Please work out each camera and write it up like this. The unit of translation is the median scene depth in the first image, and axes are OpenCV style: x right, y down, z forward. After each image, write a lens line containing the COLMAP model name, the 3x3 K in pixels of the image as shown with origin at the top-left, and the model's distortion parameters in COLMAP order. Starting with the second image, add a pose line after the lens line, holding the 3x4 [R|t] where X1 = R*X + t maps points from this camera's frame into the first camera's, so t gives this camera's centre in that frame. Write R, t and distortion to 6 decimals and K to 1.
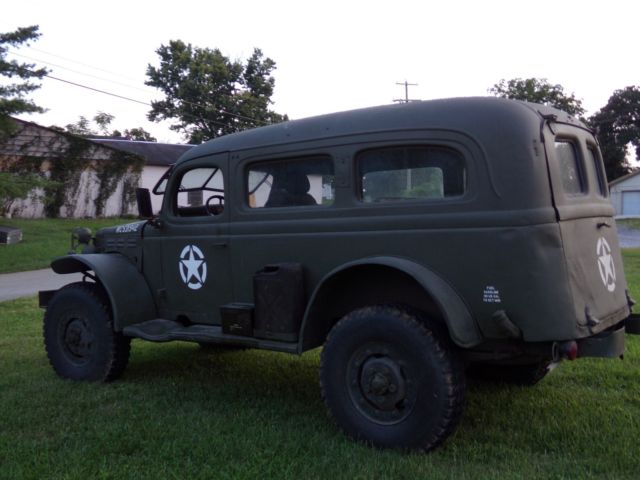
lens RADIAL K [[687.4, 0, 320.0], [0, 687.4, 240.0], [0, 0, 1]] dist [-0.015724, 0.001886]
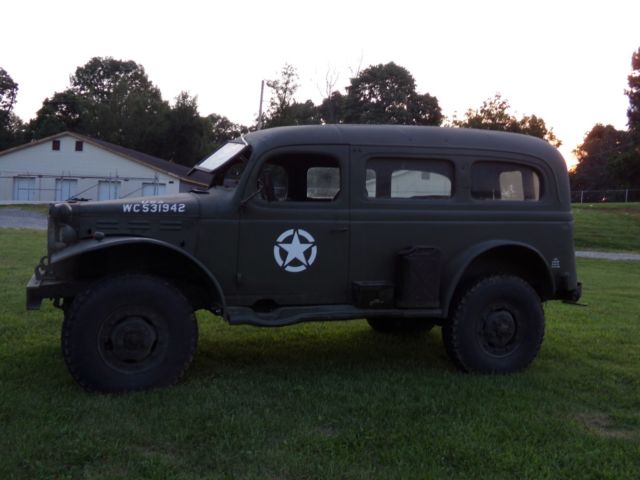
lens RADIAL K [[687.4, 0, 320.0], [0, 687.4, 240.0], [0, 0, 1]] dist [-0.015724, 0.001886]
pose [[0.571415, -0.002722, 0.820657, -1.012440], [-0.018705, 0.999692, 0.016340, 0.006396], [-0.820448, -0.024687, 0.571188, 0.388774]]
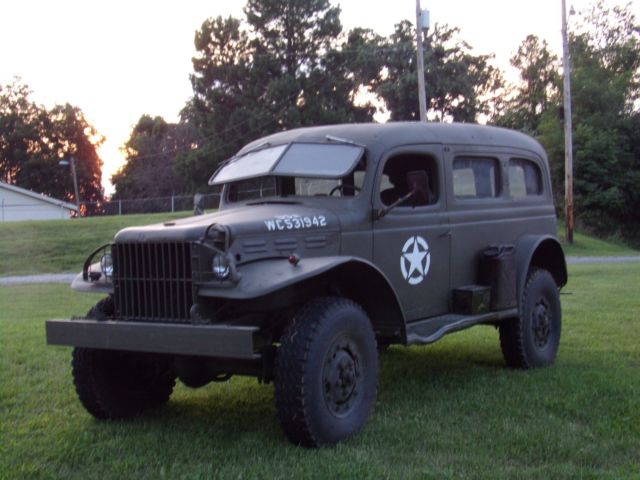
lens RADIAL K [[901.4, 0, 320.0], [0, 901.4, 240.0], [0, 0, 1]] dist [0.045369, 0.053103]
pose [[0.009736, -0.002755, 0.999949, -1.422897], [0.068225, 0.997668, 0.002085, 0.000763], [-0.997622, 0.068201, 0.009902, 1.124401]]
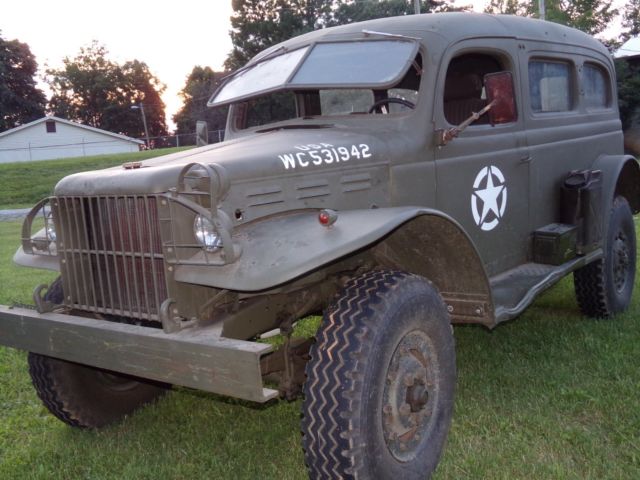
lens RADIAL K [[687.4, 0, 320.0], [0, 687.4, 240.0], [0, 0, 1]] dist [-0.015724, 0.001886]
pose [[0.035678, -0.119316, 0.992215, -0.884264], [0.108289, 0.987463, 0.114850, -0.016605], [-0.993479, 0.103349, 0.048151, 1.148642]]
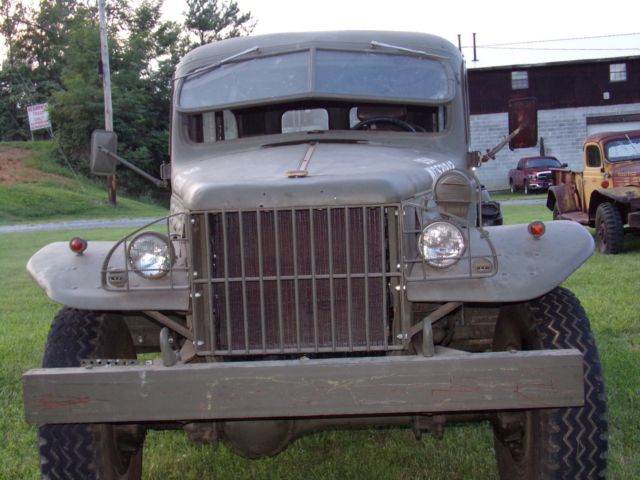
lens RADIAL K [[901.4, 0, 320.0], [0, 901.4, 240.0], [0, 0, 1]] dist [0.045369, 0.053103]
pose [[-0.532019, -0.030321, 0.846189, -0.861954], [0.084132, 0.992520, 0.088460, -0.035807], [-0.842542, 0.118255, -0.525489, 1.606047]]
